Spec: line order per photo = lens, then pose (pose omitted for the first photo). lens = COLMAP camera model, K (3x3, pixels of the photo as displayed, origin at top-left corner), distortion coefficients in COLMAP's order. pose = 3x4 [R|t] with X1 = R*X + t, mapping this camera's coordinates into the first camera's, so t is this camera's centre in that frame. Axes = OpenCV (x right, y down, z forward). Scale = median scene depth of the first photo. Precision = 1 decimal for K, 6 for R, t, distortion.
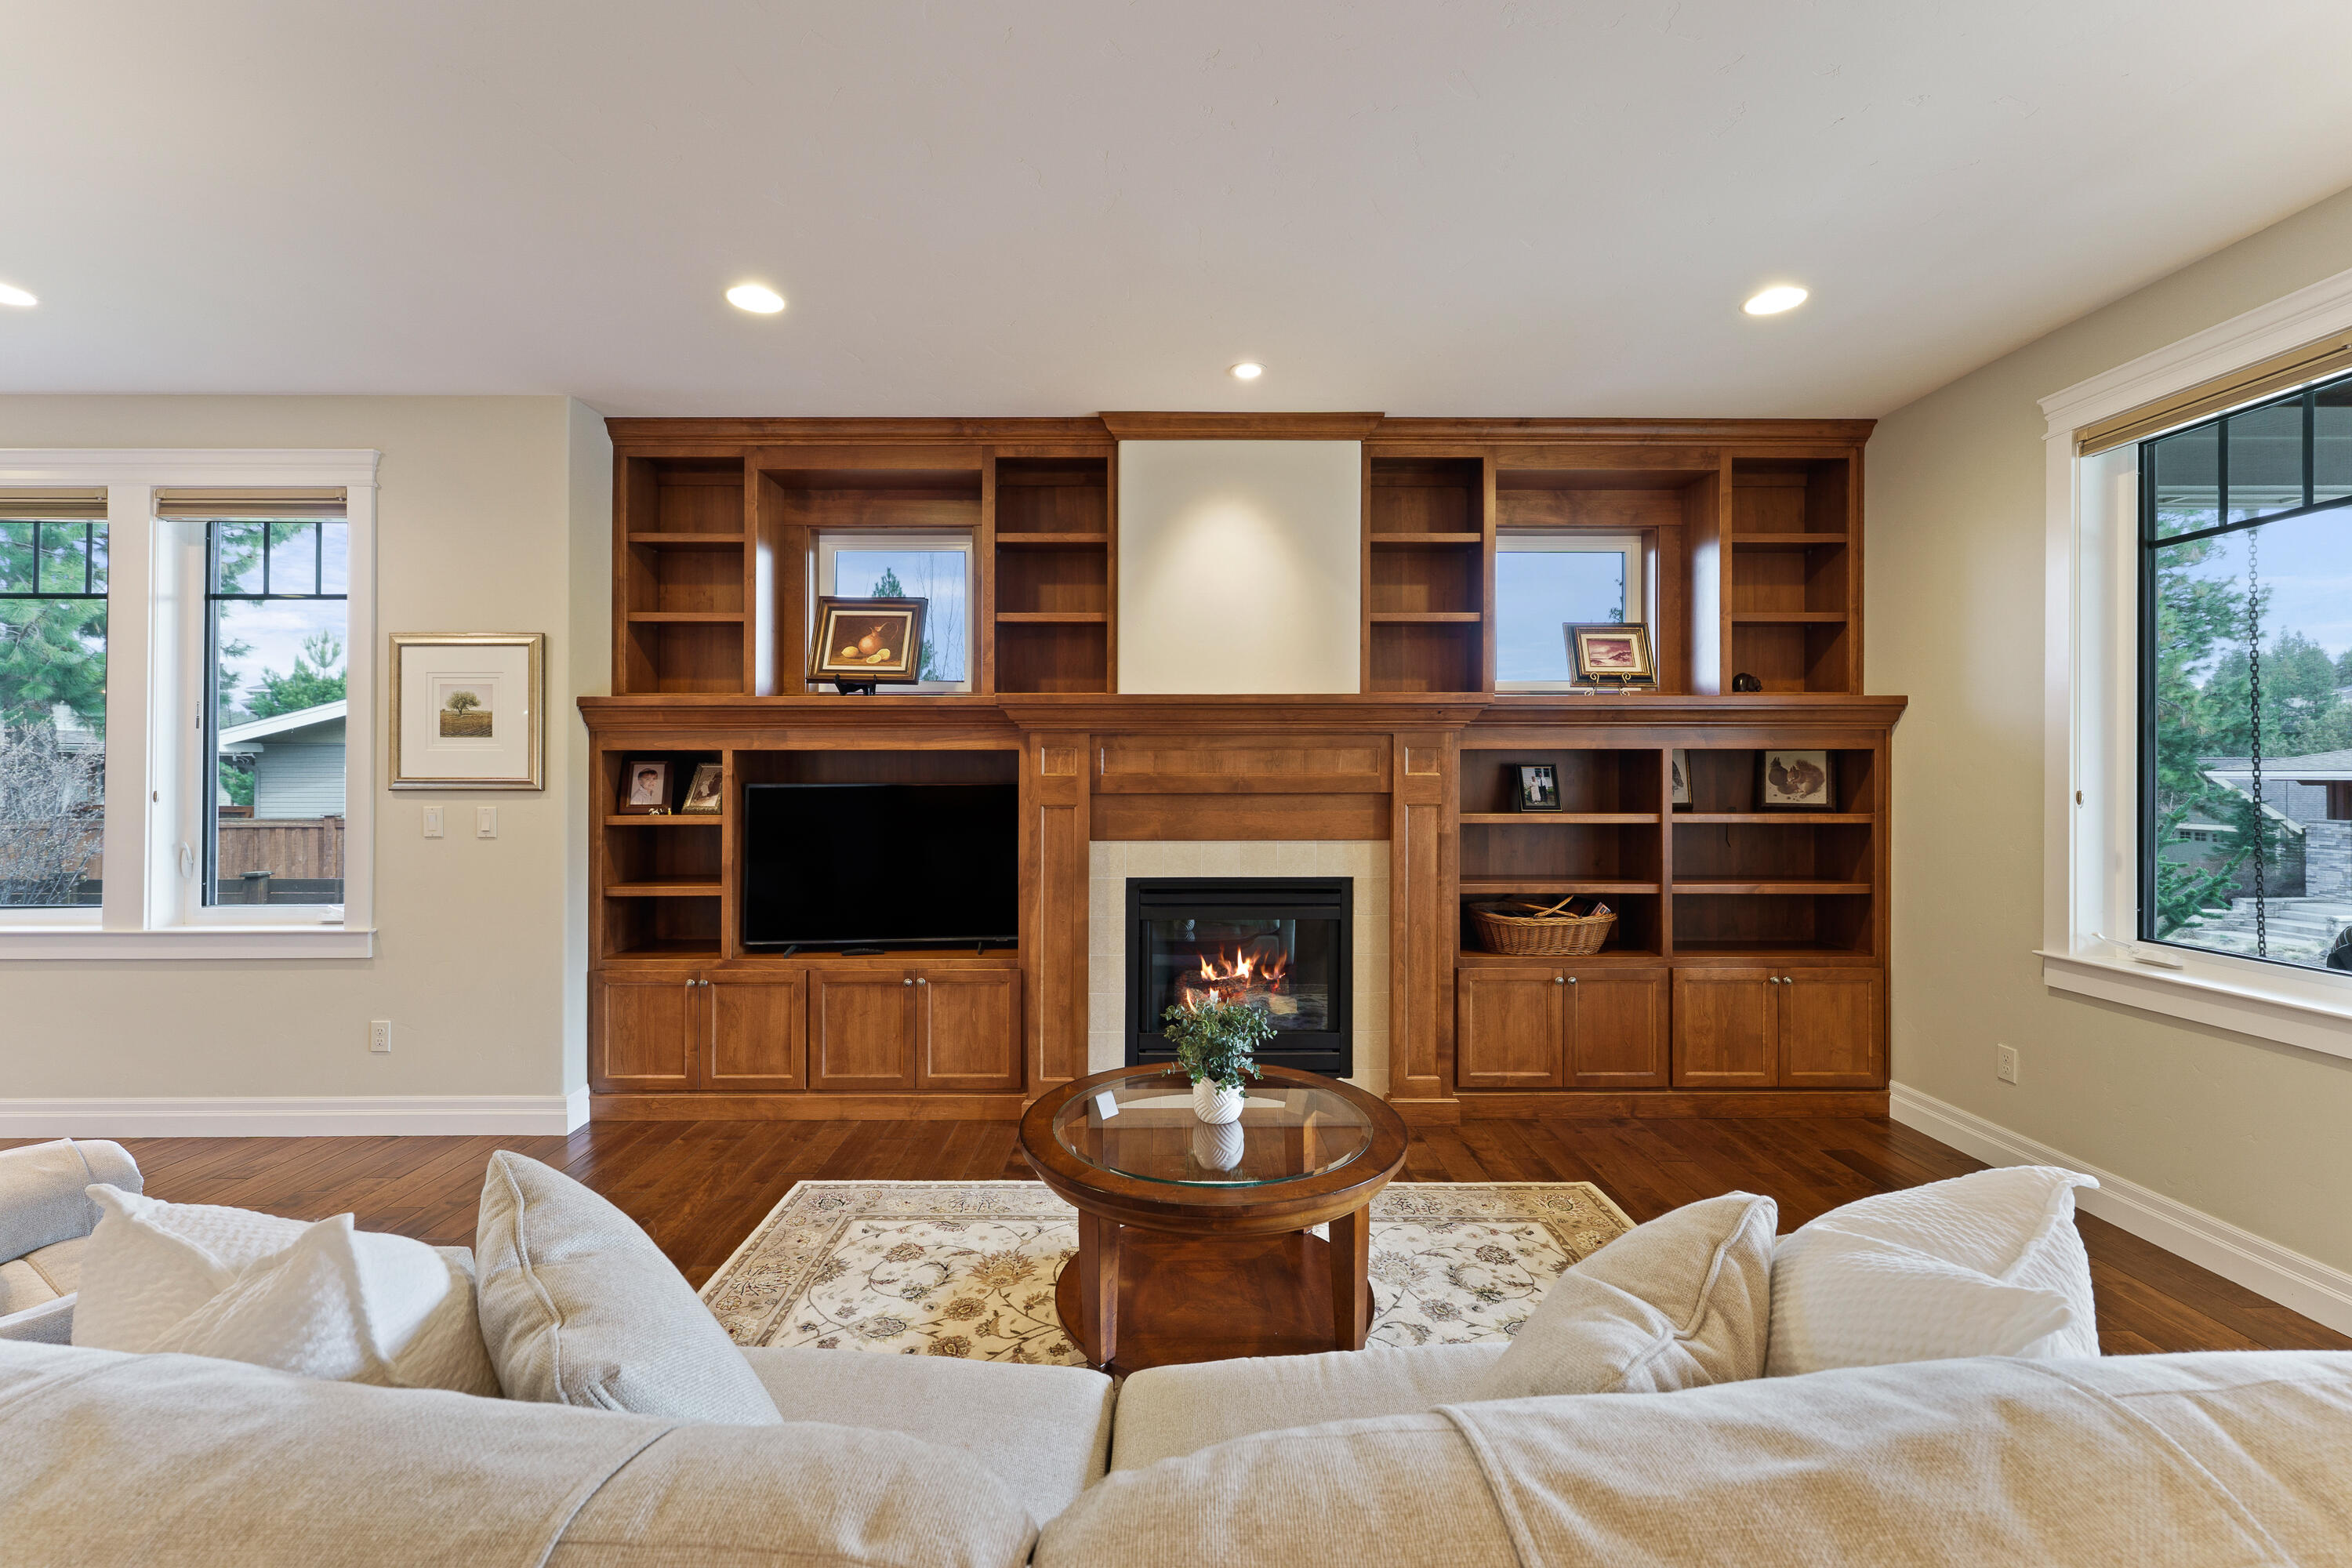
lens RADIAL K [[965.7, 0, 1169.6], [0, 965.7, 762.4], [0, 0, 1]] dist [-0.001942, 0.000510]
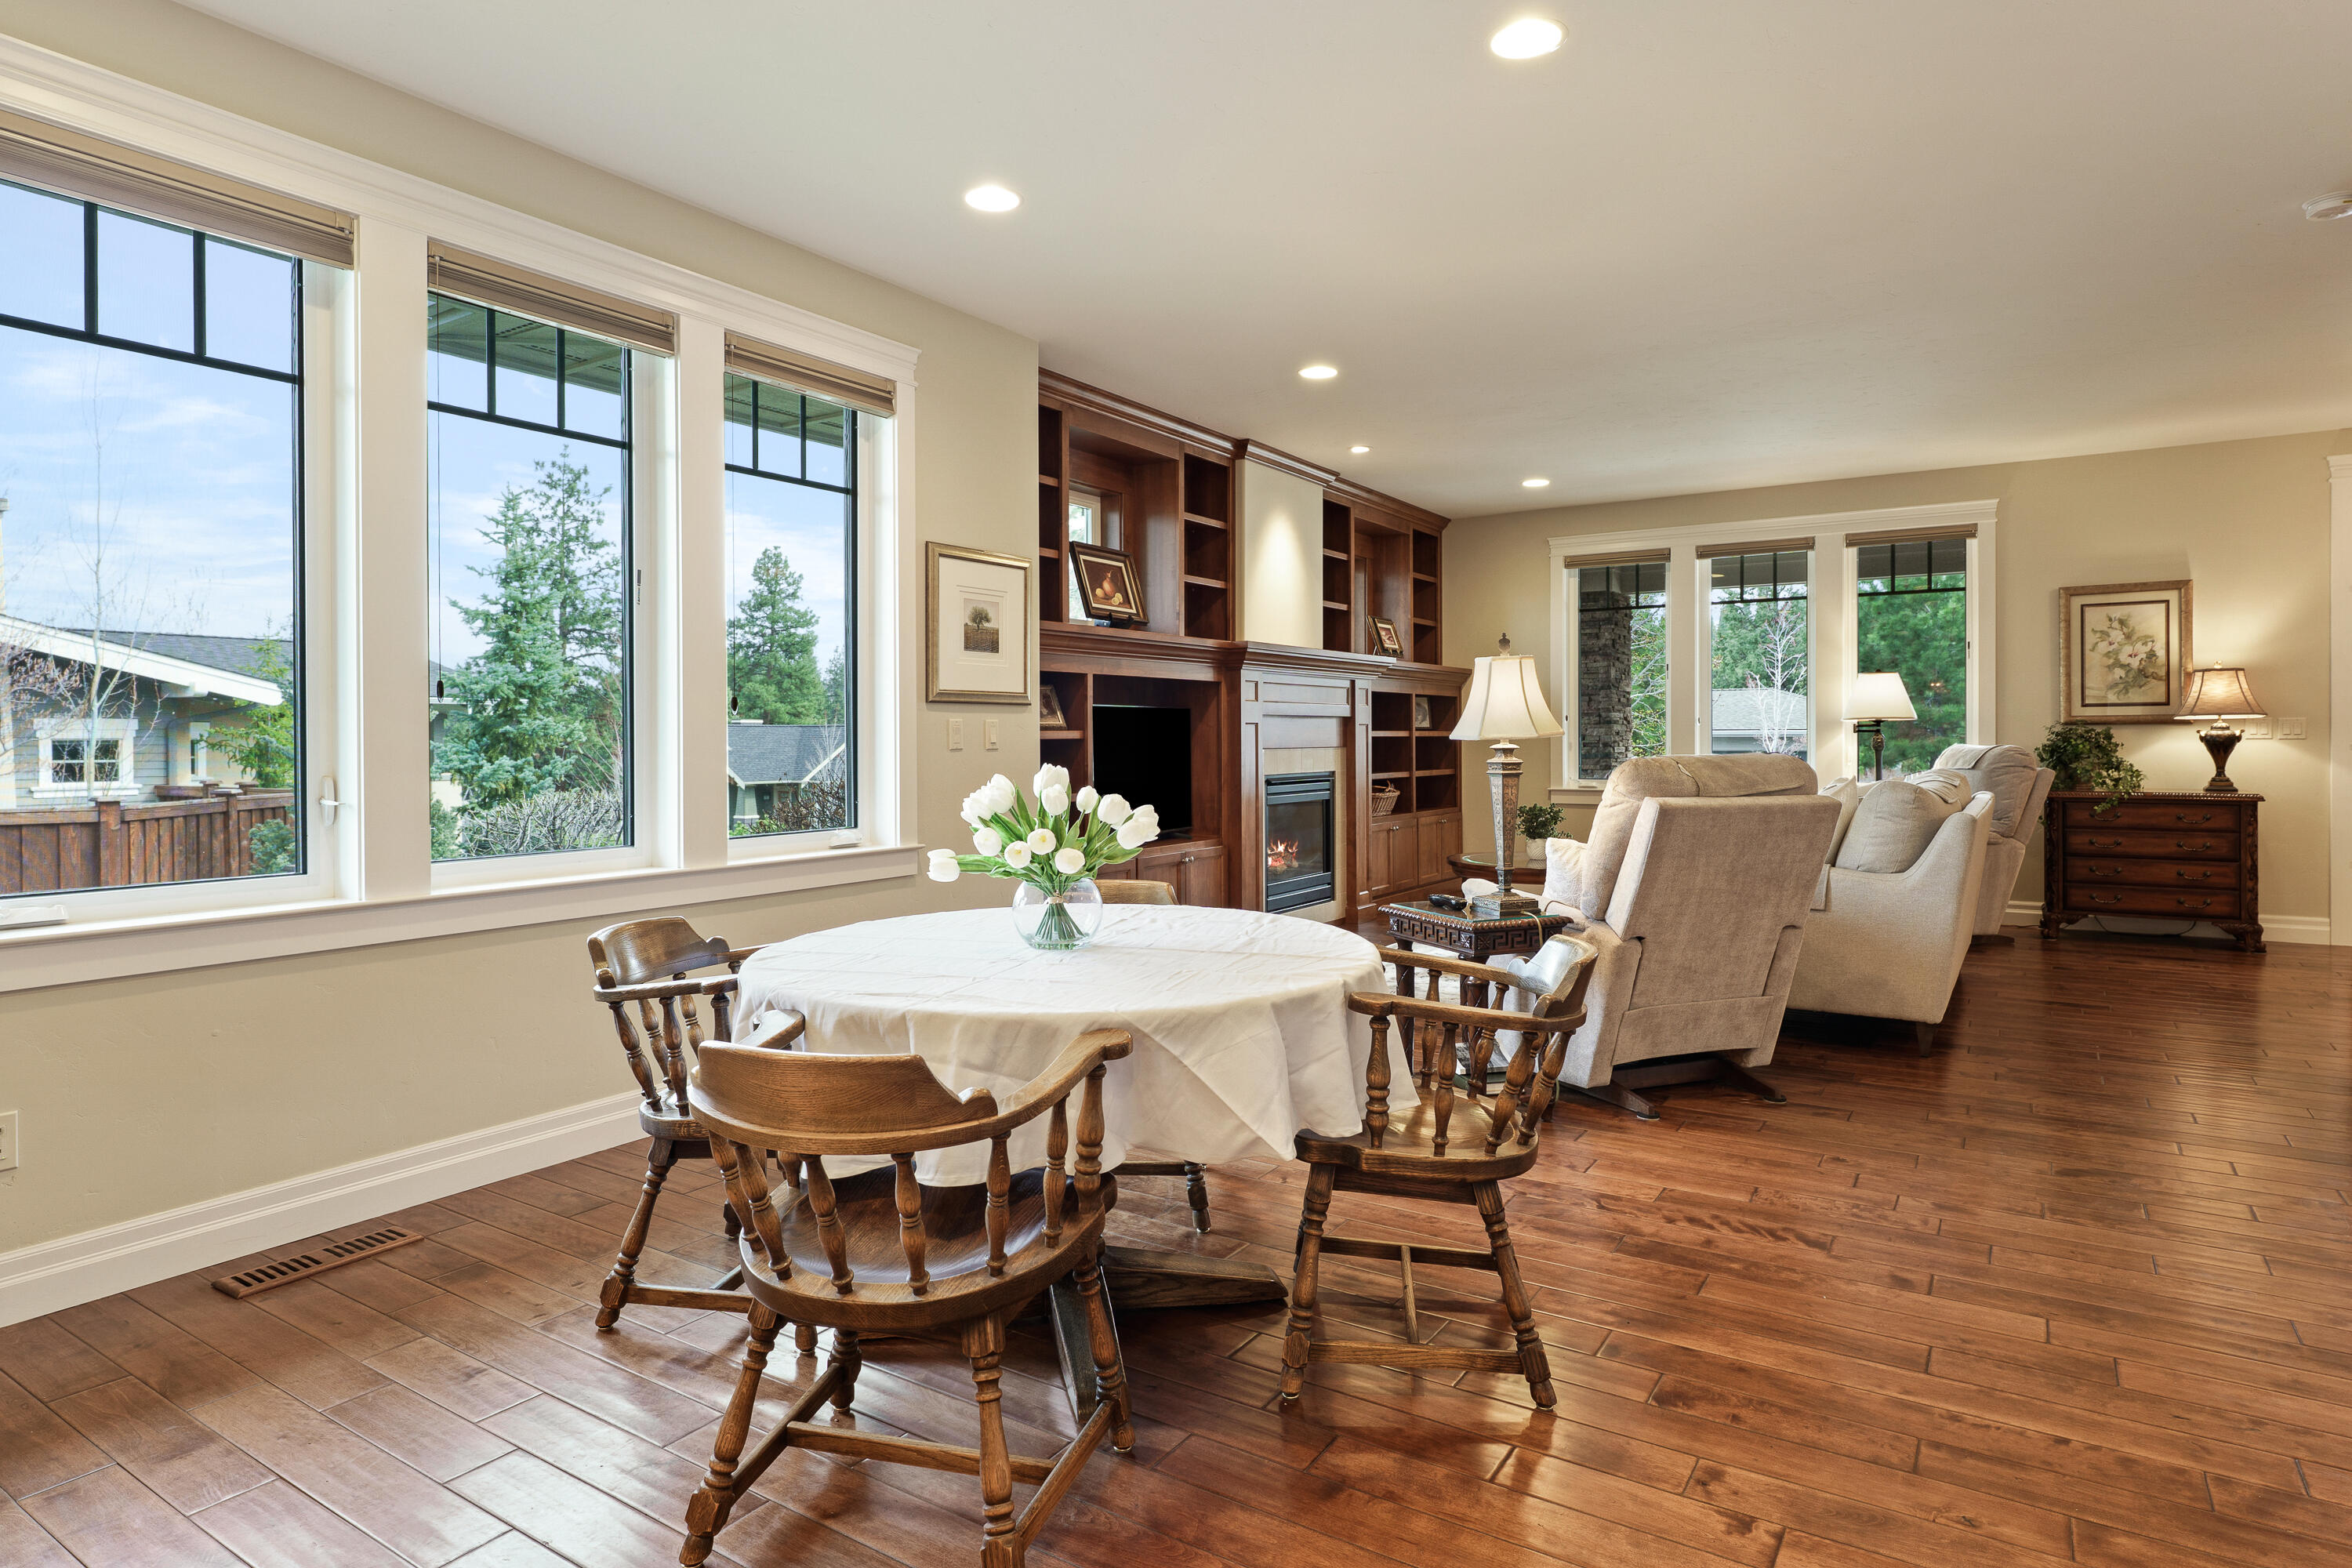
lens RADIAL K [[1306.0, 0, 1173.7], [0, 1306.0, 746.4], [0, 0, 1]] dist [-0.001688, -0.000582]
pose [[0.548979, -0.008156, 0.835796, -1.694394], [-0.002218, 0.999935, 0.011215, 0.055691], [-0.835833, -0.008010, 0.548925, 0.064062]]
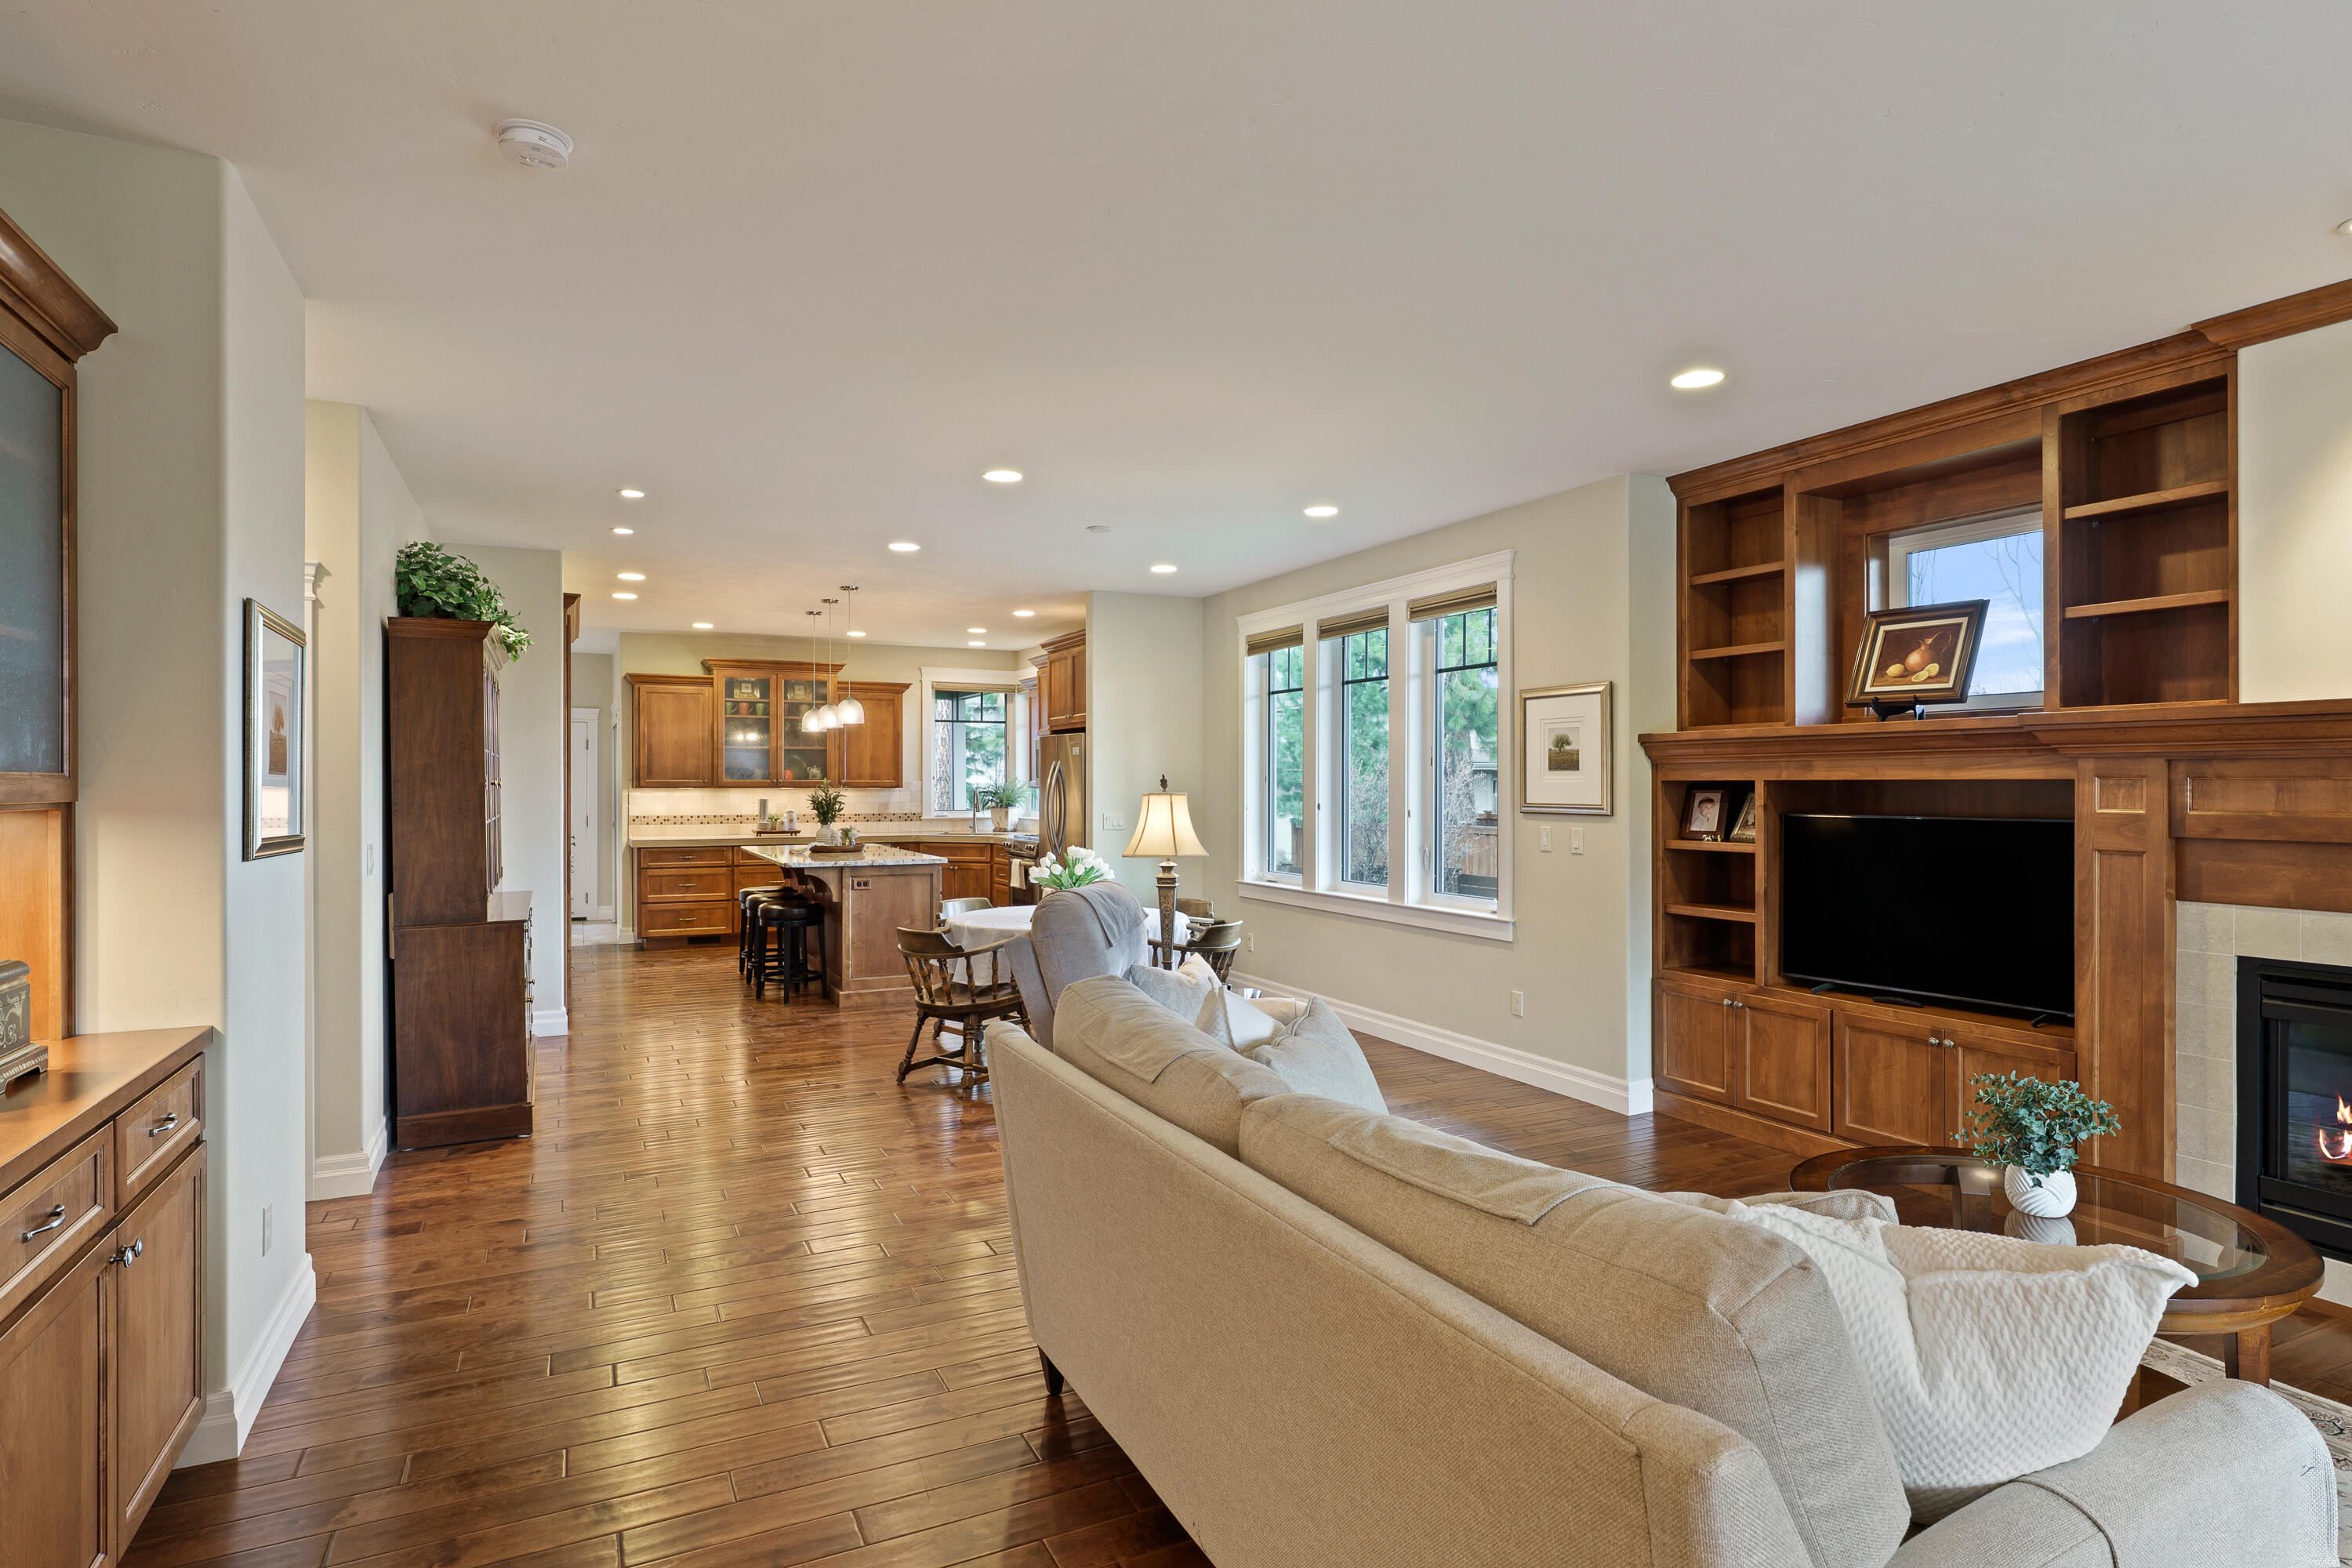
lens RADIAL K [[1235.5, 0, 1184.7], [0, 1235.5, 782.9], [0, 0, 1]] dist [0.001321, 0.000644]
pose [[0.442076, 0.000589, -0.896977, 0.442520], [0.007218, 0.999965, 0.004214, -0.019956], [0.896949, -0.008337, 0.442056, -0.118718]]
